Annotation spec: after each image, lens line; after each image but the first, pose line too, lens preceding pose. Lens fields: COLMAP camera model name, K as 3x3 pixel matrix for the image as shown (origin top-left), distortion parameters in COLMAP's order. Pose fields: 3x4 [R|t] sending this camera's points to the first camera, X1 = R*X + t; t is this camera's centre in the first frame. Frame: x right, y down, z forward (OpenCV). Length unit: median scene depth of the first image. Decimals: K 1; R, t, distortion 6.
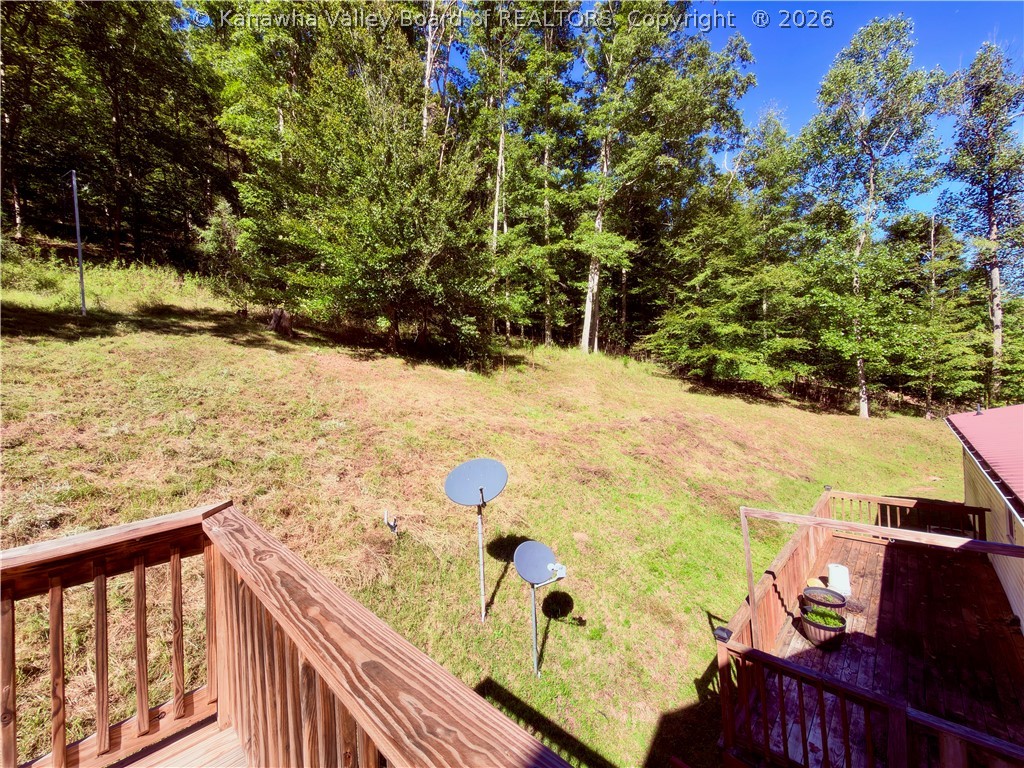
lens RADIAL K [[402.5, 0, 514.8], [0, 402.5, 386.8], [0, 0, 1]] dist [-0.001840, -0.000801]
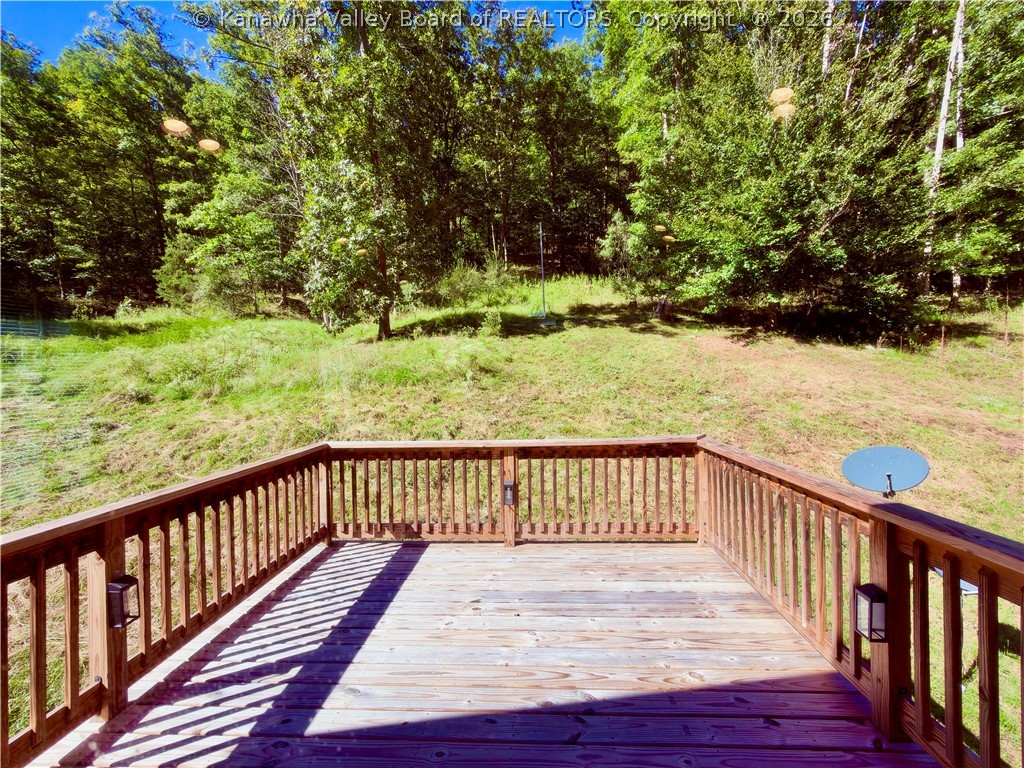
lens RADIAL K [[402.5, 0, 514.8], [0, 402.5, 386.8], [0, 0, 1]] dist [-0.001840, -0.000801]
pose [[0.661191, 0.047016, -0.748743, 0.011910], [-0.004592, 0.998269, 0.058629, -0.005134], [0.750203, -0.035326, 0.660263, -0.111912]]
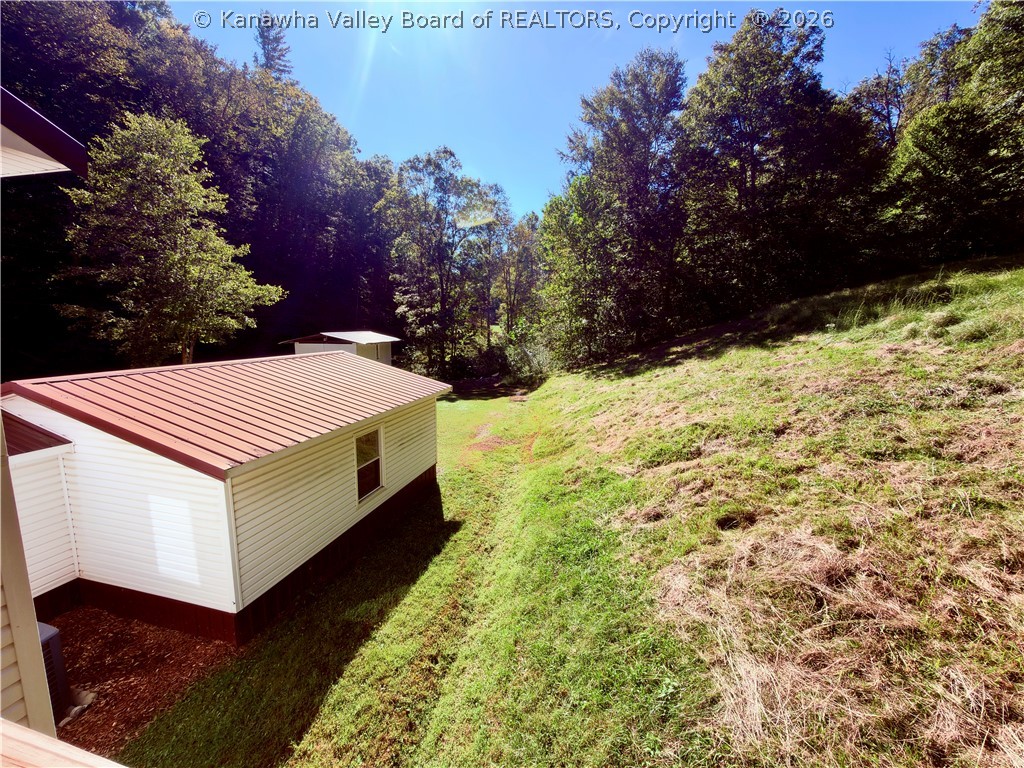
lens RADIAL K [[406.4, 0, 513.5], [0, 406.4, 384.8], [0, 0, 1]] dist [-0.000528, -0.000257]
pose [[-0.868186, 0.107395, -0.484478, -0.212732], [0.029318, 0.985696, 0.165963, 0.004297], [0.495371, 0.129883, -0.858917, -0.049895]]
